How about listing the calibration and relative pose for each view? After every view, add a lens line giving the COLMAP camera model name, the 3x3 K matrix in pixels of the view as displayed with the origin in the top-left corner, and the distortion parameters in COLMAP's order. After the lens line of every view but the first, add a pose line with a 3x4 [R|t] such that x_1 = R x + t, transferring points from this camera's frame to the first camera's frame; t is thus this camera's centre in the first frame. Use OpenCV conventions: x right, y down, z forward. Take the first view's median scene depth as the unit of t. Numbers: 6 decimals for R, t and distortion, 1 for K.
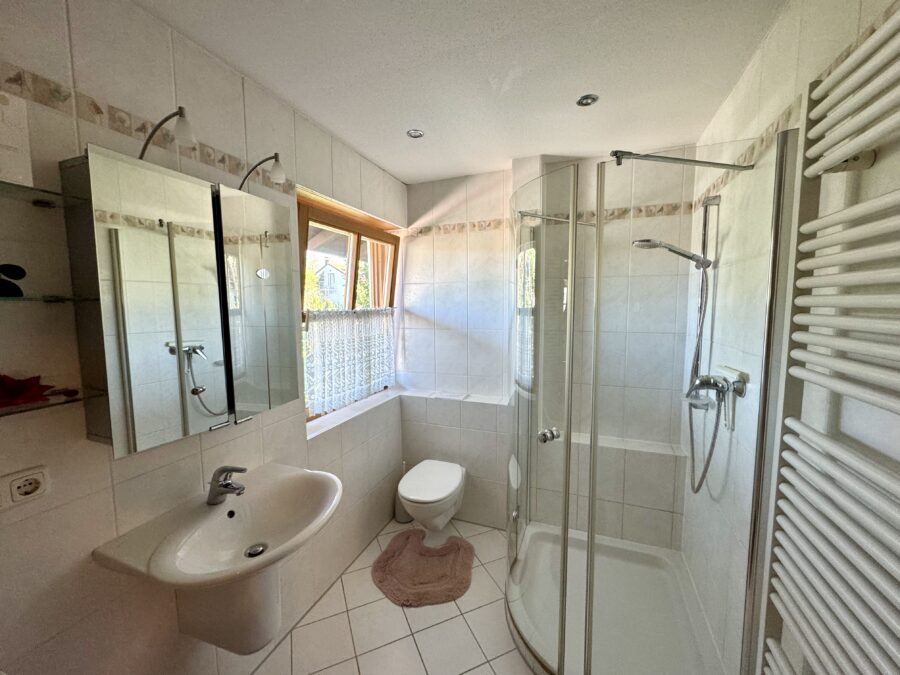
lens RADIAL K [[358.2, 0, 450.4], [0, 358.2, 336.6], [0, 0, 1]] dist [-0.002216, -0.000954]
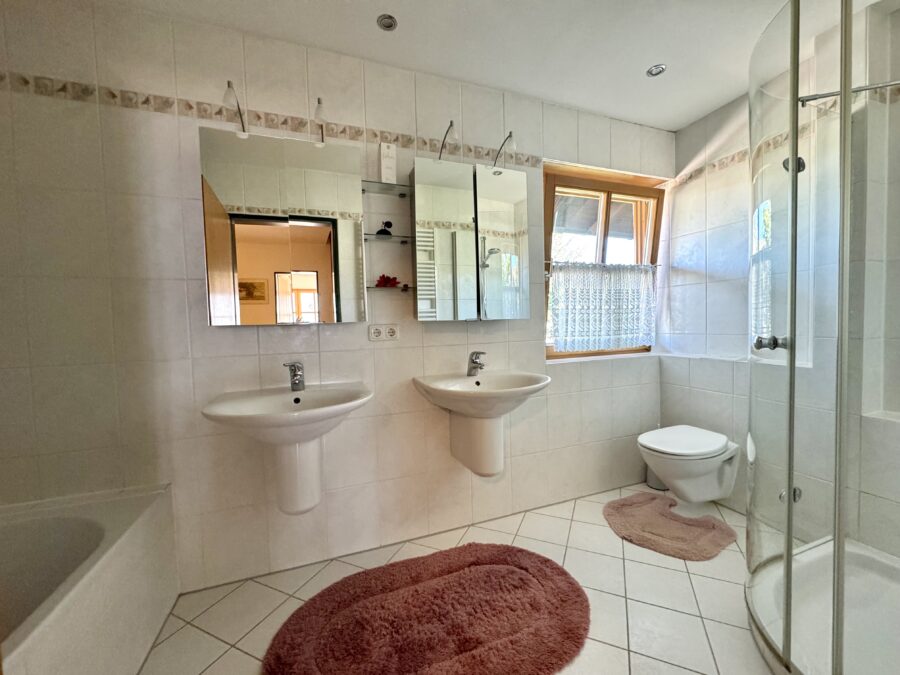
lens RADIAL K [[358.2, 0, 447.9], [0, 358.2, 337.5], [0, 0, 1]] dist [-0.002216, -0.000954]
pose [[0.659570, 0.019443, -0.751391, 0.242053], [-0.044760, 0.998907, -0.013442, 0.186452], [0.750309, 0.042498, 0.659720, -0.052878]]
